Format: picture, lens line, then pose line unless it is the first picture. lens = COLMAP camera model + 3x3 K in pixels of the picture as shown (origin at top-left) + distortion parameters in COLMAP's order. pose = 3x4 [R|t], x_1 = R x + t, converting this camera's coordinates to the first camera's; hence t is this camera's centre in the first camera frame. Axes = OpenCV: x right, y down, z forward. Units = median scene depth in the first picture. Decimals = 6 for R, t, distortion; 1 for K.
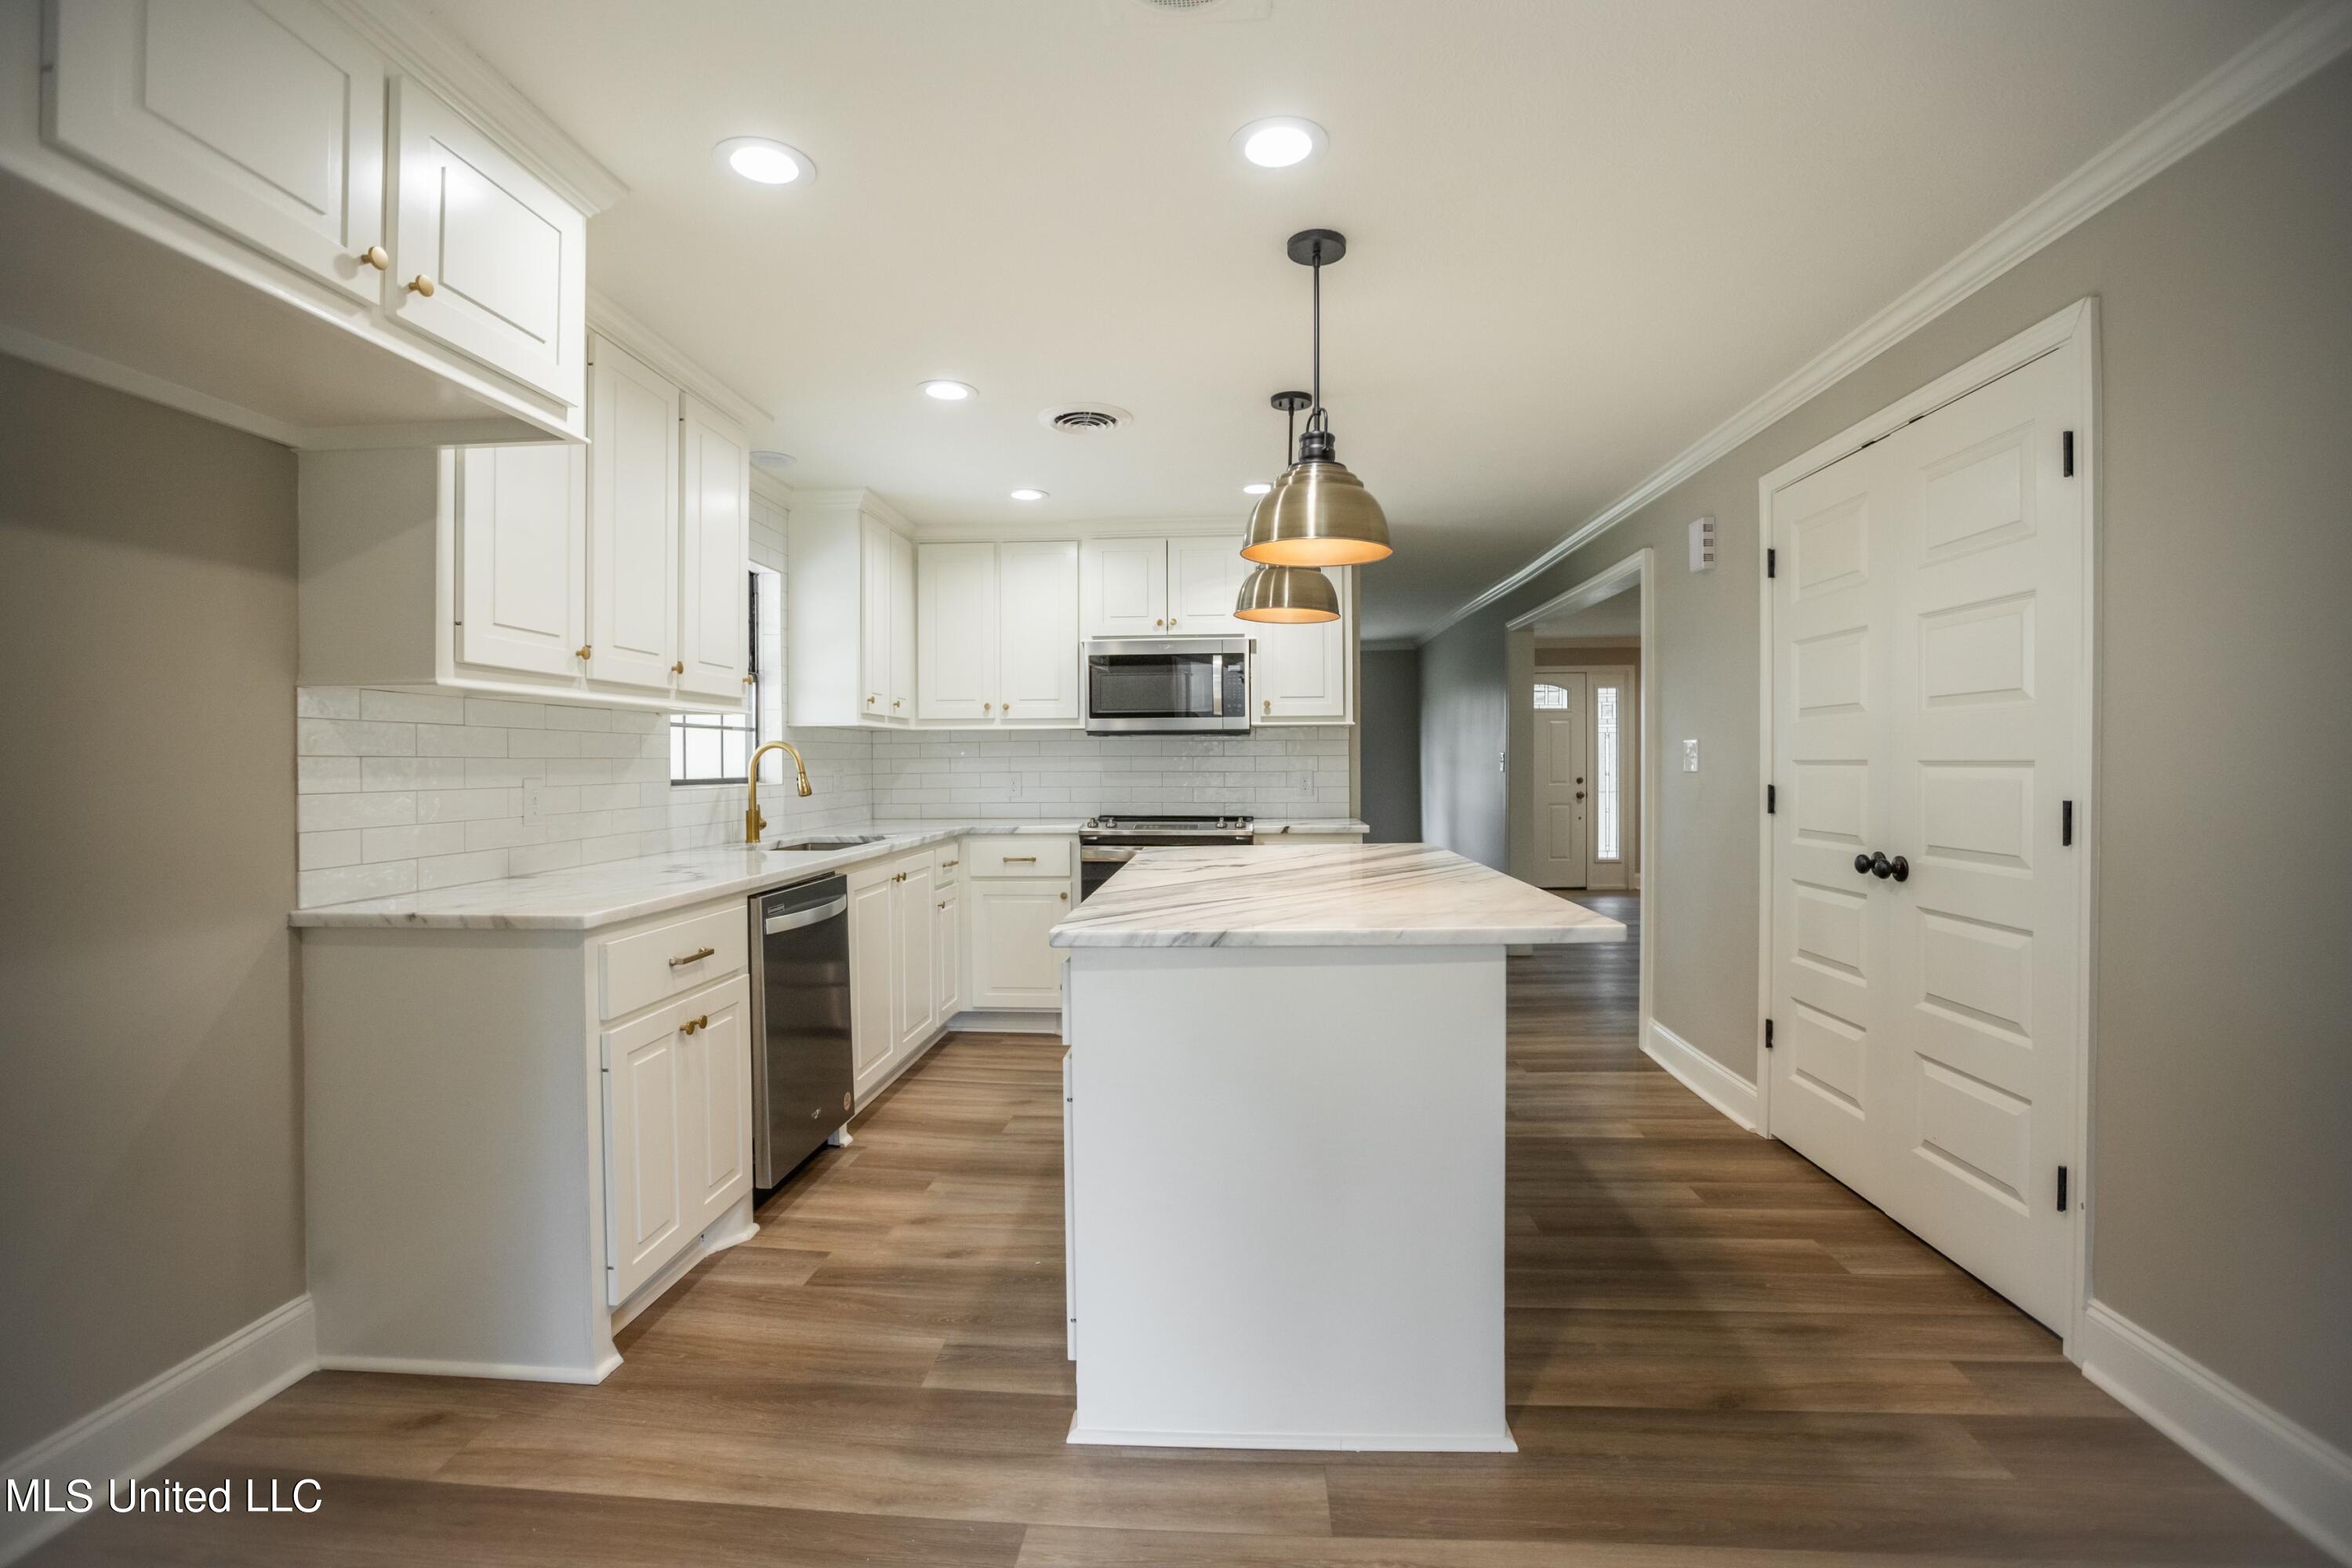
lens RADIAL K [[1061.2, 0, 1176.0], [0, 1061.2, 784.0], [0, 0, 1]] dist [0.000124, 0.000175]
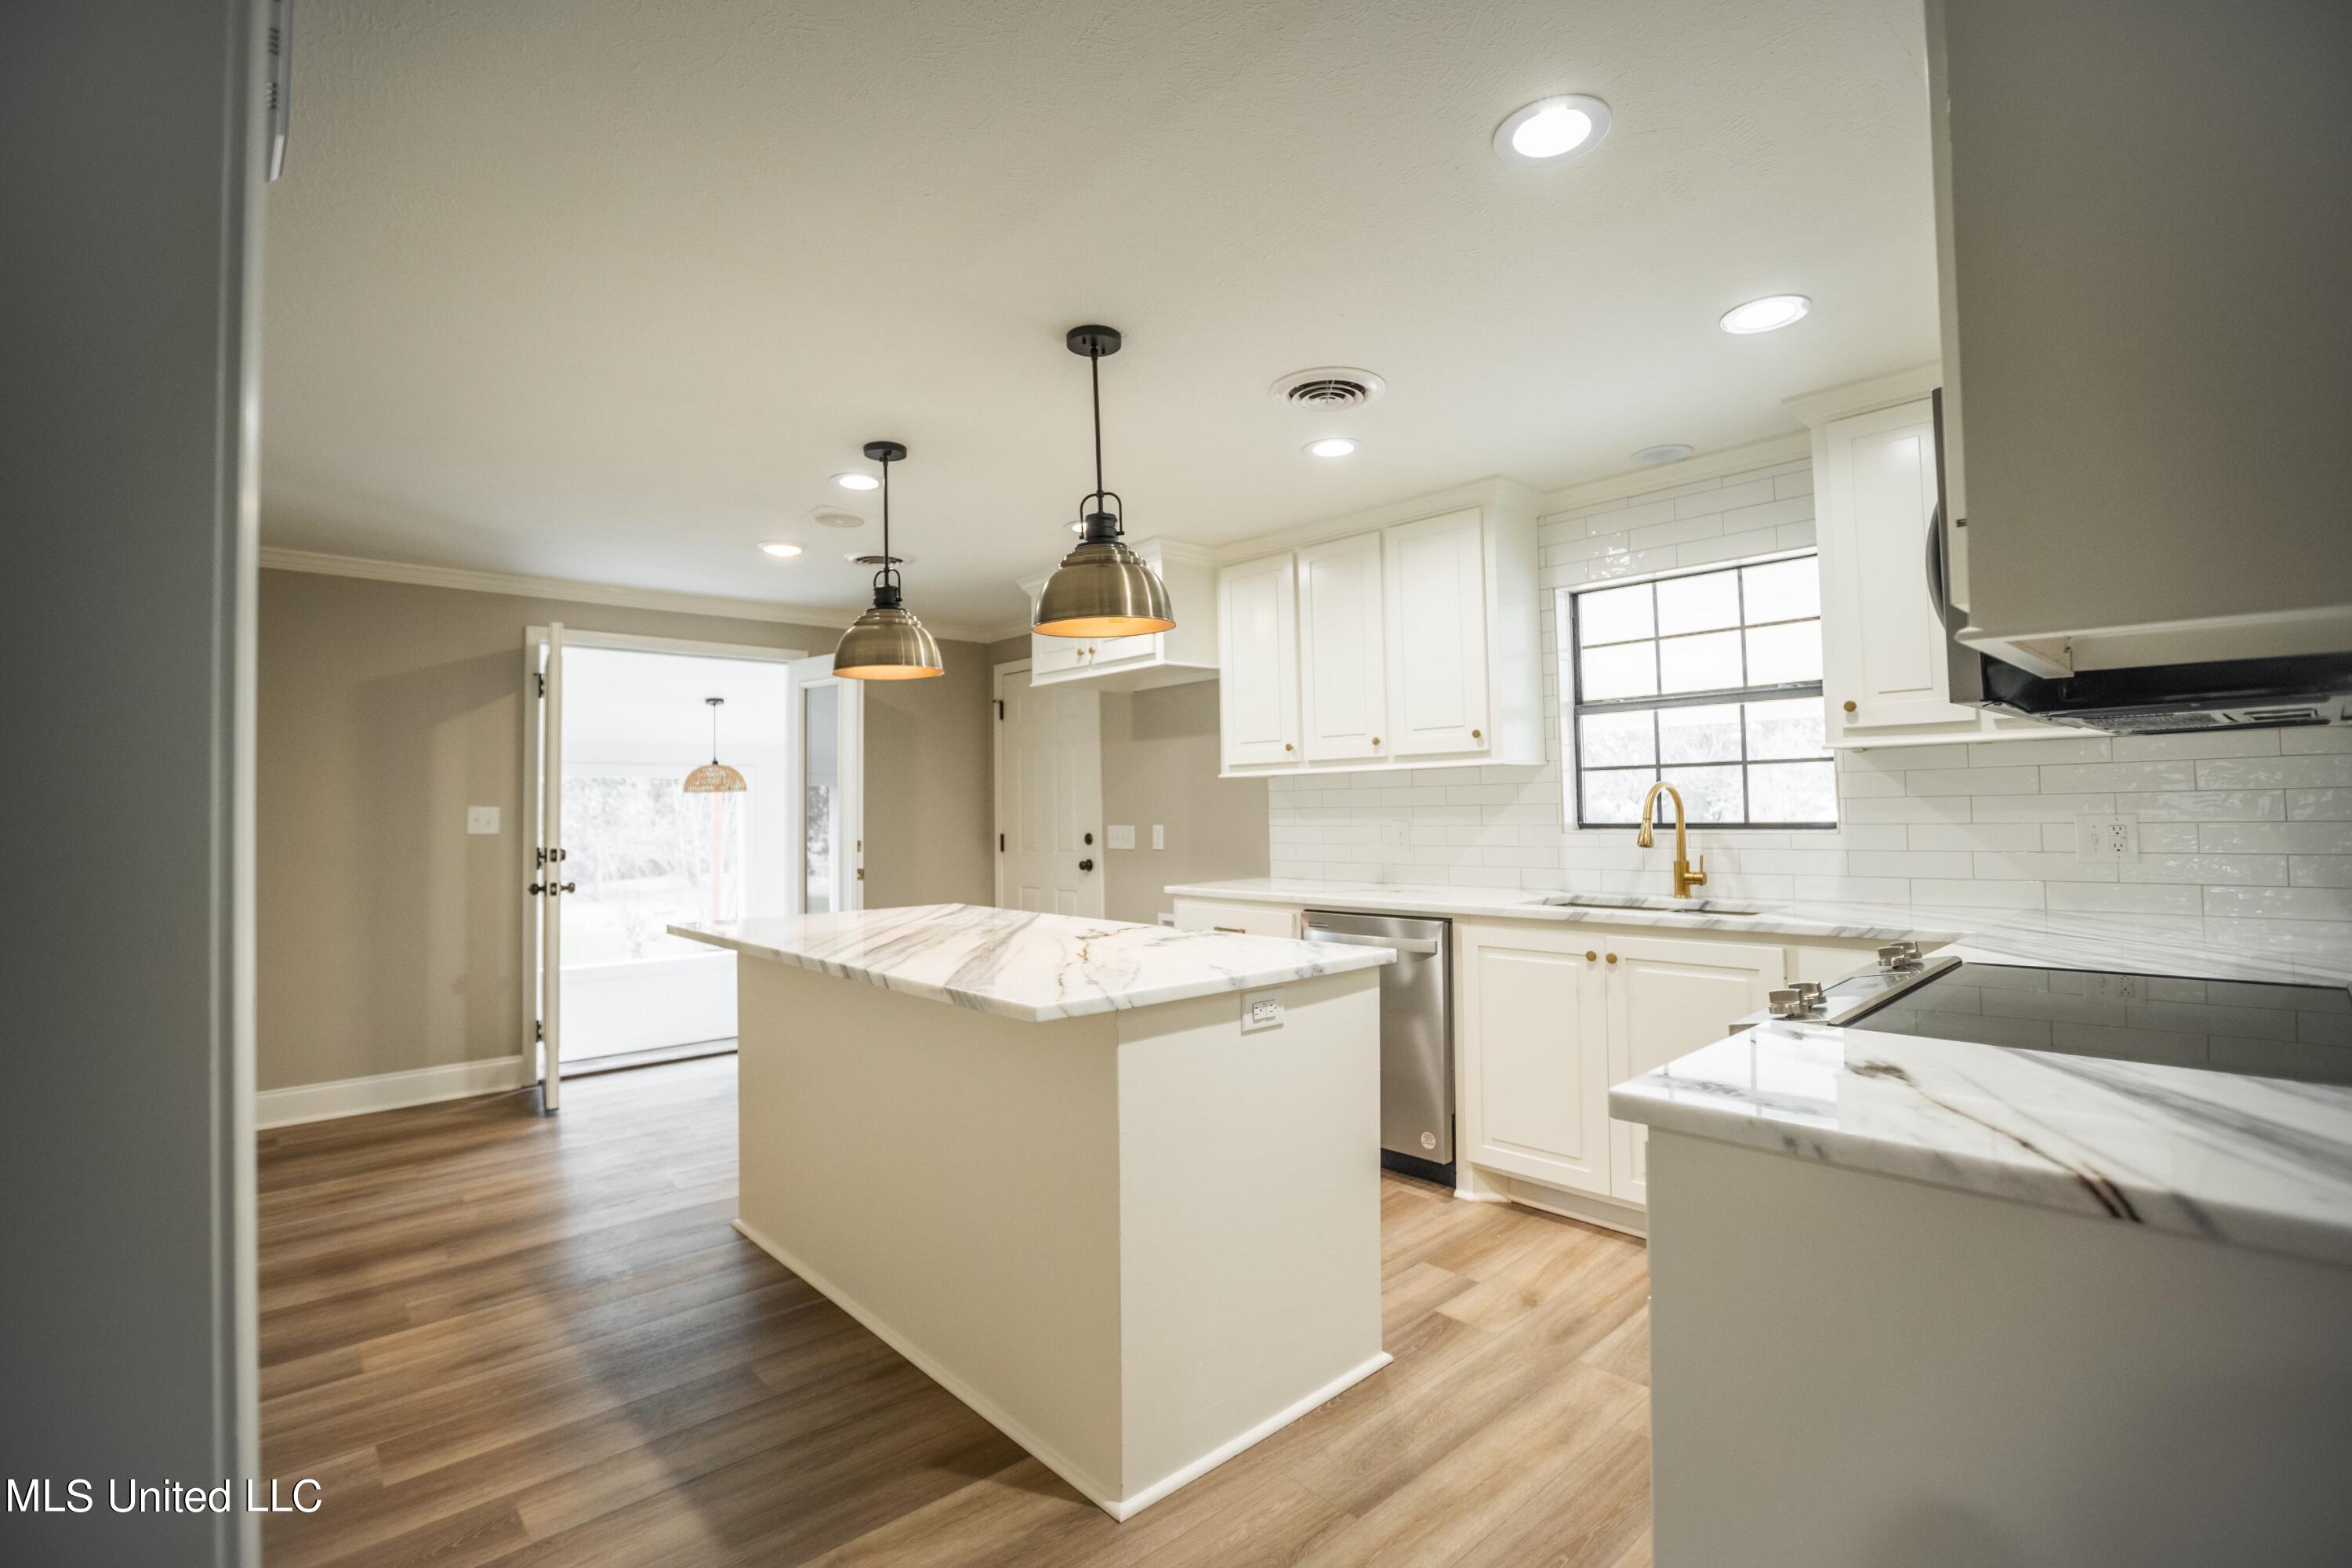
lens RADIAL K [[1061.2, 0, 1176.0], [0, 1061.2, 784.0], [0, 0, 1]] dist [0.000124, 0.000175]
pose [[-0.690712, 0.002478, -0.723126, 0.623952], [0.009519, 0.999939, -0.005666, -0.044829], [0.723067, -0.010797, -0.690693, 1.590381]]
